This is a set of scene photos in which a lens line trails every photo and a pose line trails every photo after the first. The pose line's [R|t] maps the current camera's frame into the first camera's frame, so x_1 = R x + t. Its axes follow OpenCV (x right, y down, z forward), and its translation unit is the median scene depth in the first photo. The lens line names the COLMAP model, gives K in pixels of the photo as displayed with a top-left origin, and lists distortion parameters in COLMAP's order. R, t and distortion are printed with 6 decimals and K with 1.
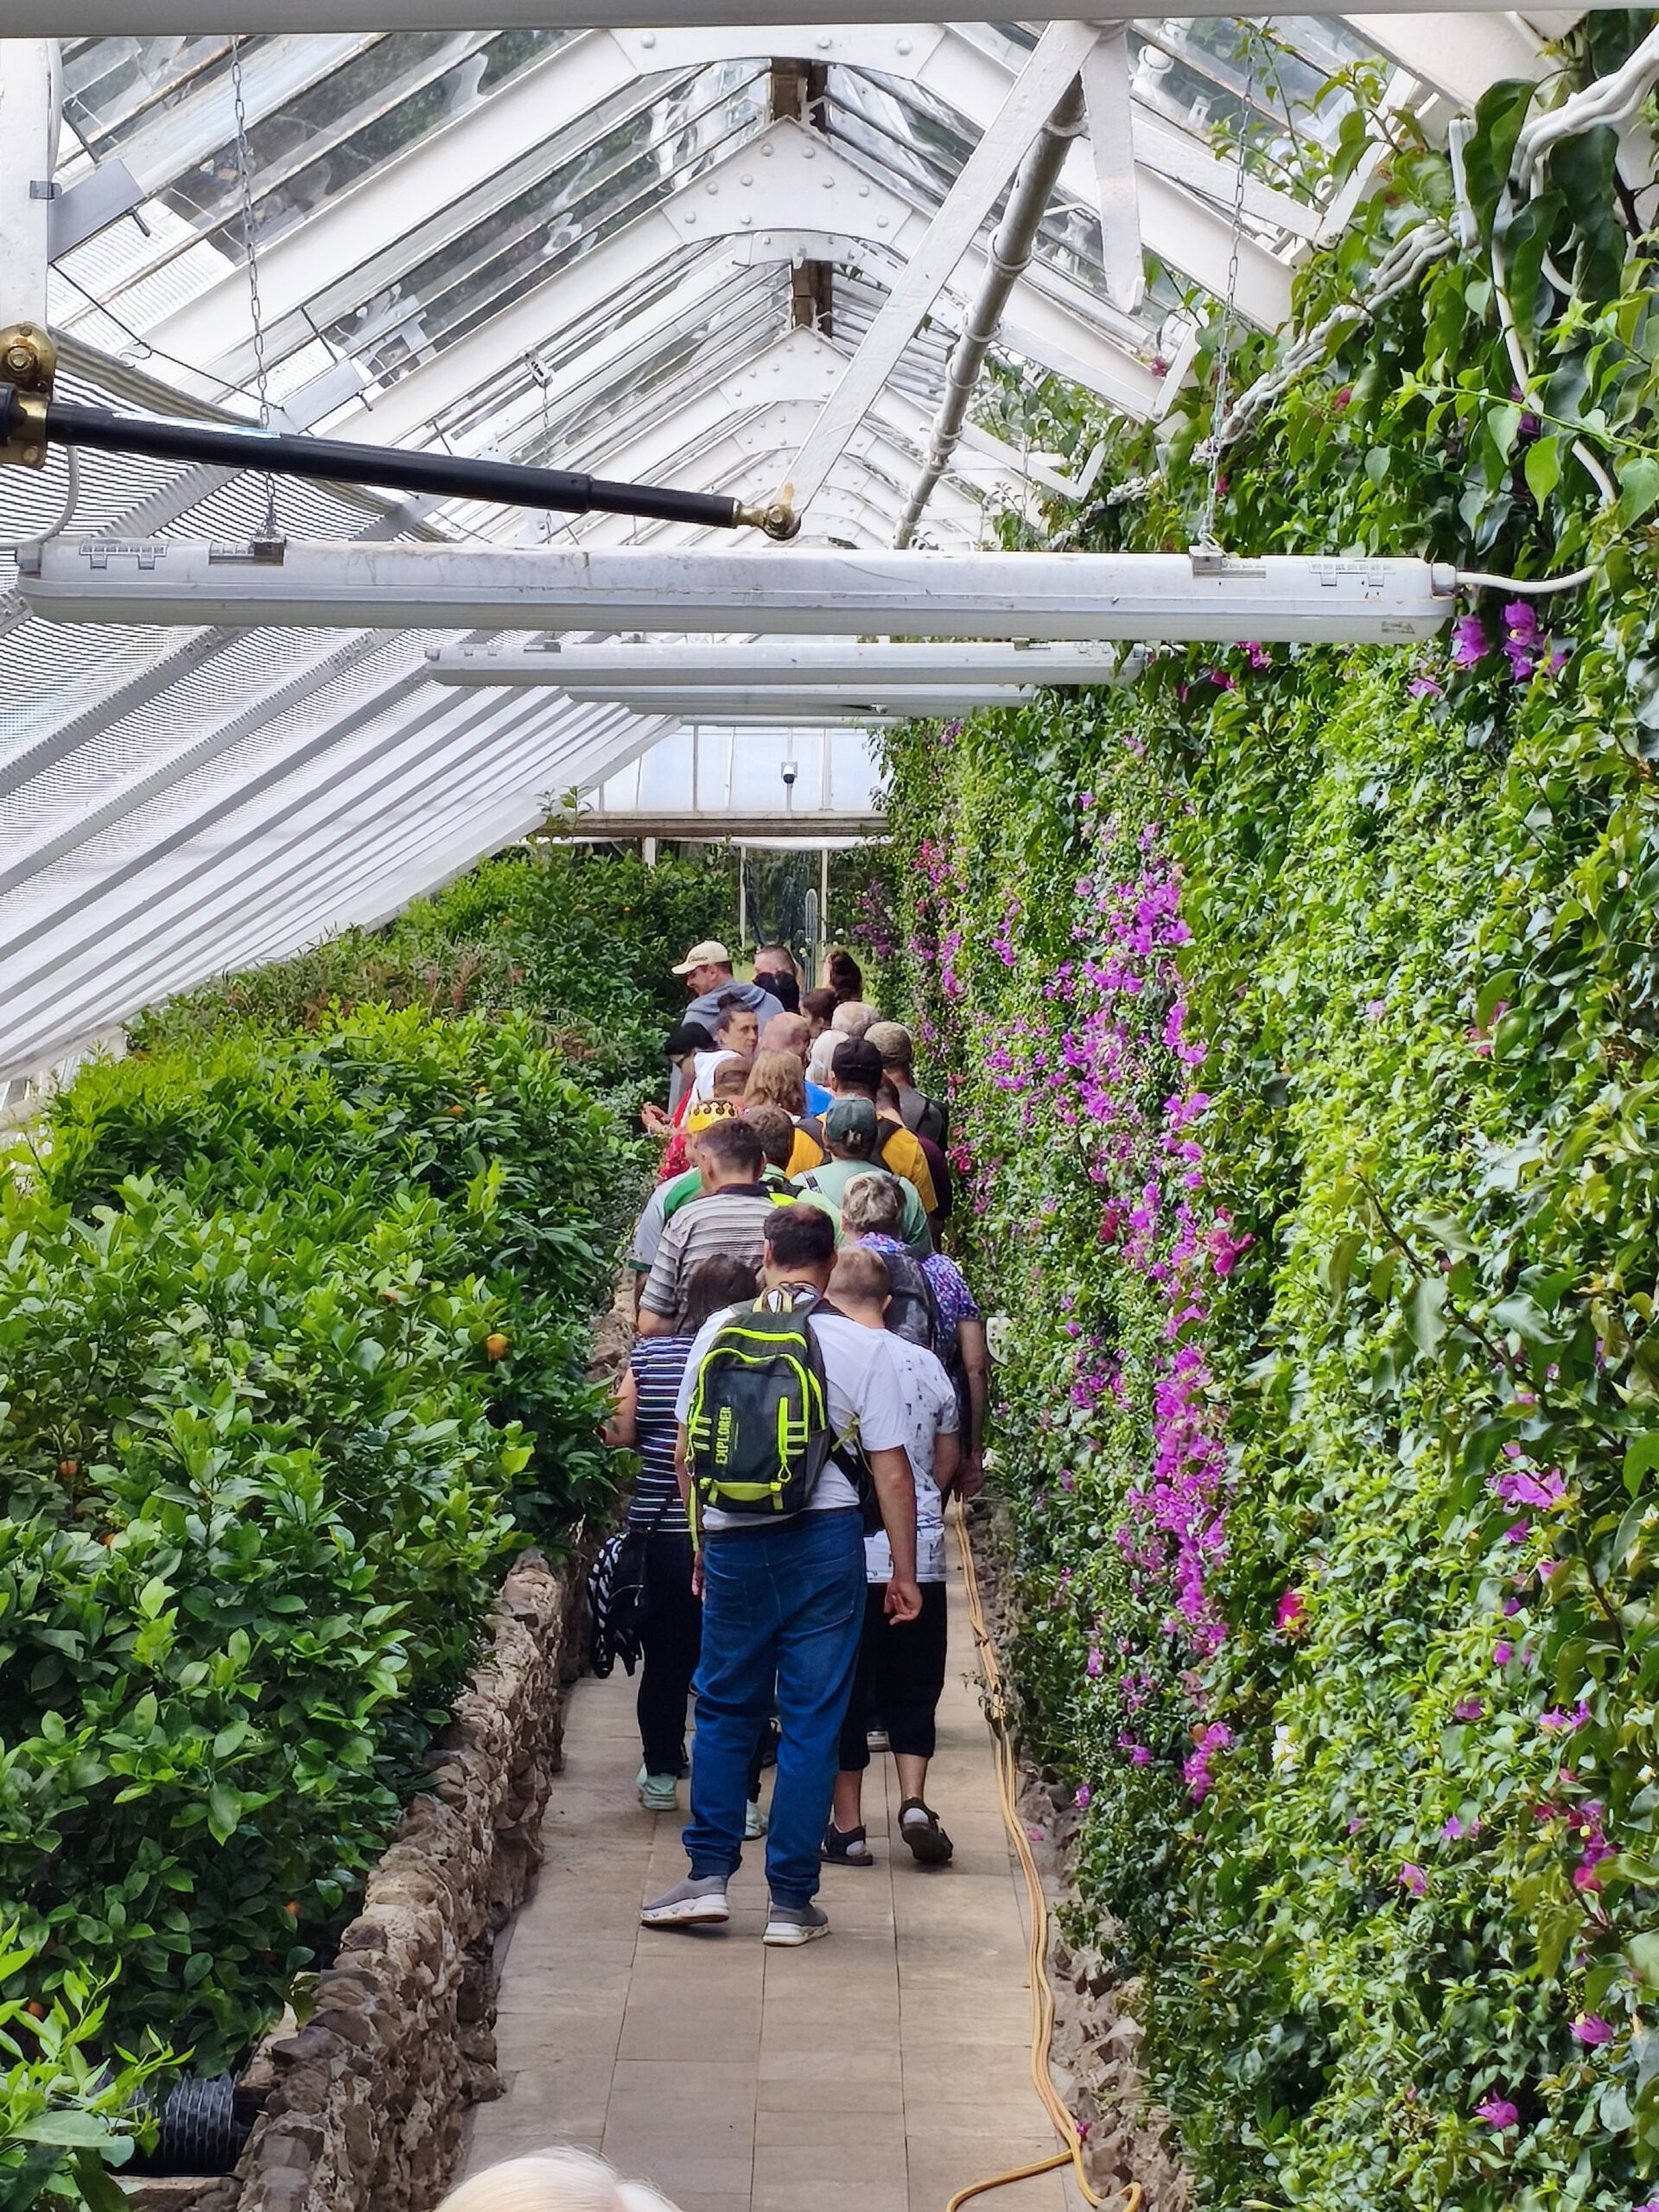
lens RADIAL K [[5334.2, 0, 829.5], [0, 5334.2, 1106.0], [0, 0, 1]] dist [0.143119, -0.448051]
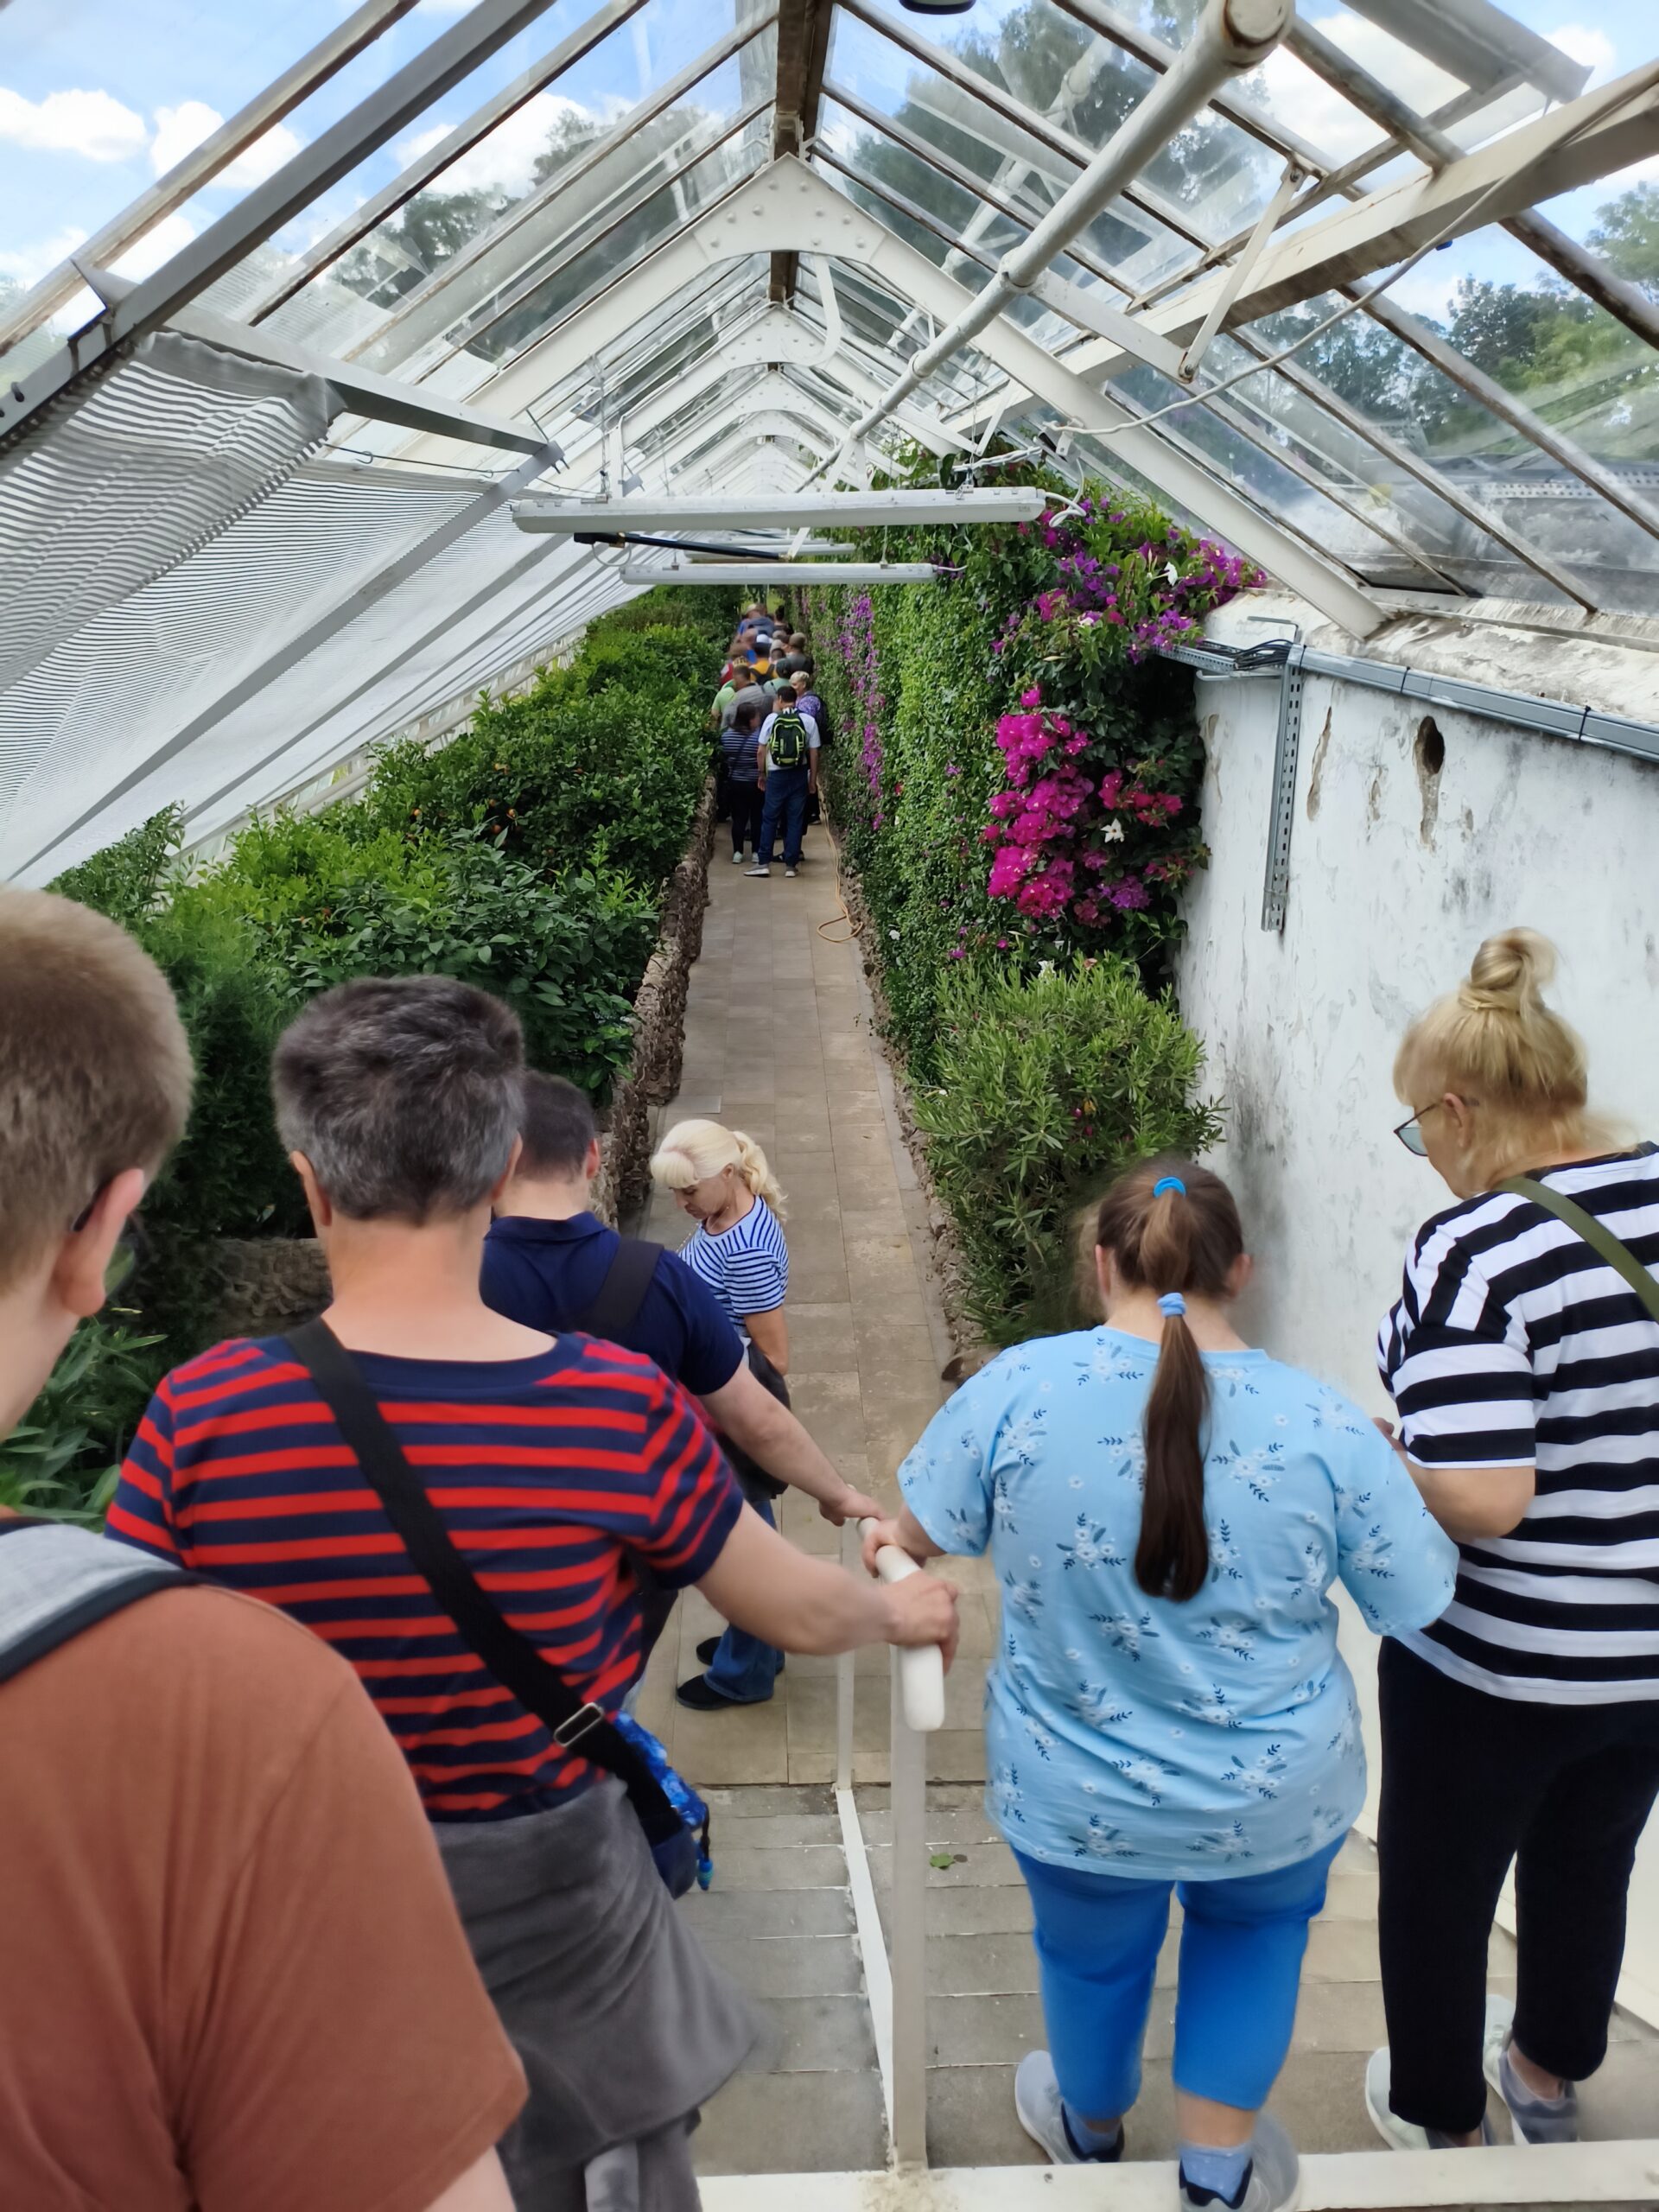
lens RADIAL K [[1670.6, 0, 829.5], [0, 1670.6, 1106.0], [0, 0, 1]] dist [0.046032, -0.000183]
pose [[0.998499, -0.029440, 0.046192, -0.040385], [0.014203, 0.953598, 0.300749, -0.070570], [-0.052903, -0.299642, 0.952584, -0.365701]]
